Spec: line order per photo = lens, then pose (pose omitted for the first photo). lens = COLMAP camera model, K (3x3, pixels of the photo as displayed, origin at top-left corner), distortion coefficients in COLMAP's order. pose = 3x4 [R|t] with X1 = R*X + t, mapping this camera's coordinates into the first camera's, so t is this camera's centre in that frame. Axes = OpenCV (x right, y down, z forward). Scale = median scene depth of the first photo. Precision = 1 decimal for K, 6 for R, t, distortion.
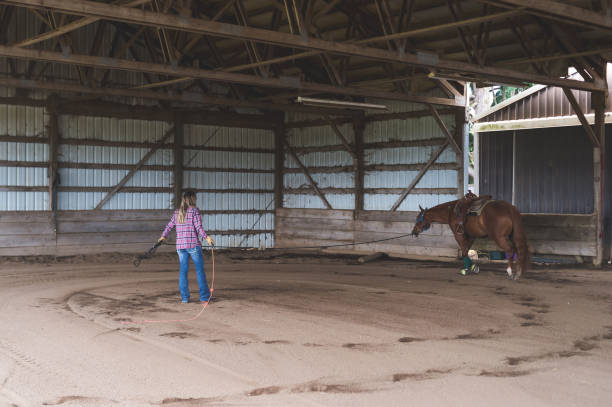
lens RADIAL K [[845.9, 0, 300.9], [0, 845.9, 201.3], [0, 0, 1]] dist [0.006720, 0.000000]
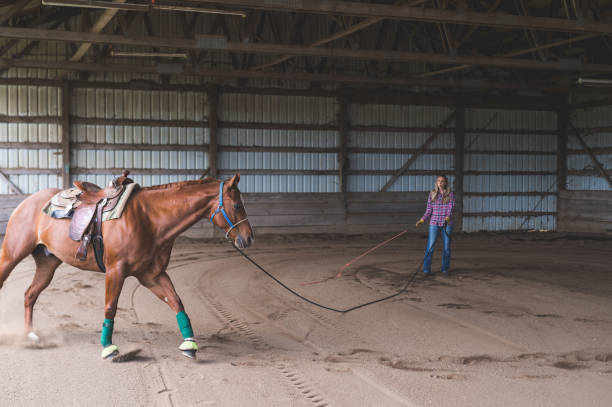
lens RADIAL K [[845.9, 0, 304.6], [0, 845.9, 200.8], [0, 0, 1]] dist [0.006720, 0.000000]
pose [[0.946635, 0.003211, -0.322292, 0.009929], [0.003273, 0.999803, 0.019576, 0.000137], [0.322292, -0.019586, 0.946438, -0.040707]]
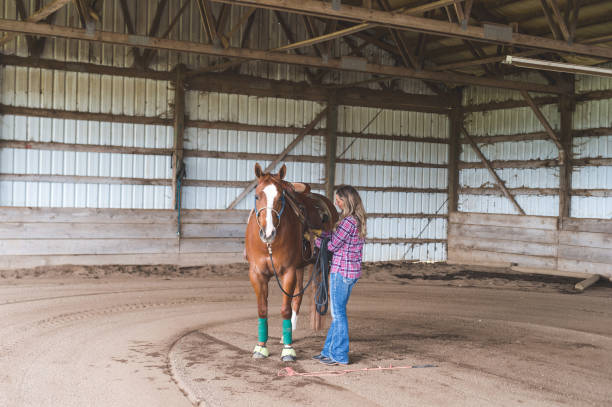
lens RADIAL K [[845.9, 0, 303.6], [0, 845.9, 199.1], [0, 0, 1]] dist [0.006720, 0.000000]
pose [[0.986523, 0.020003, -0.162394, -0.041413], [-0.020526, 0.999788, -0.001542, -0.000078], [0.162329, 0.004855, 0.986725, 0.217012]]
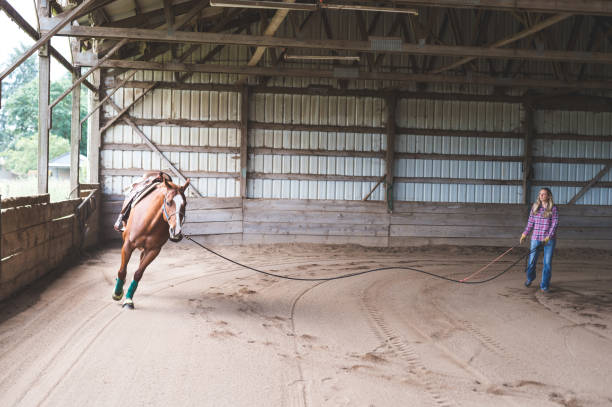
lens RADIAL K [[845.9, 0, 308.5], [0, 845.9, 201.3], [0, 0, 1]] dist [0.006720, 0.000000]
pose [[0.856416, 0.025007, -0.515680, 0.008555], [-0.021415, 0.999687, 0.012914, 0.000094], [0.515842, -0.000016, 0.856684, -0.011361]]
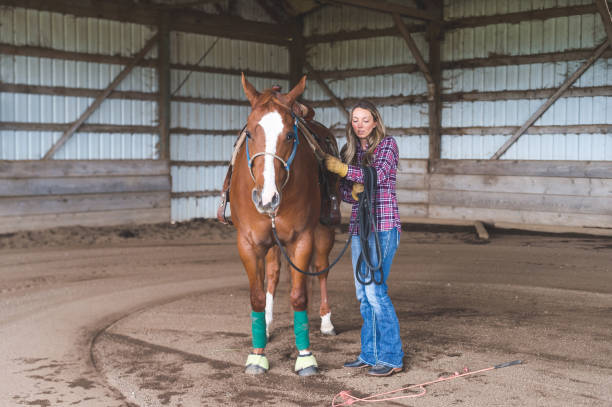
lens RADIAL K [[845.9, 0, 301.6], [0, 845.9, 202.0], [0, 0, 1]] dist [0.006720, 0.000000]
pose [[0.990407, -0.010255, 0.137798, -0.139162], [0.002981, 0.998596, 0.052894, 0.008755], [-0.138147, -0.051976, 0.989047, 0.345931]]
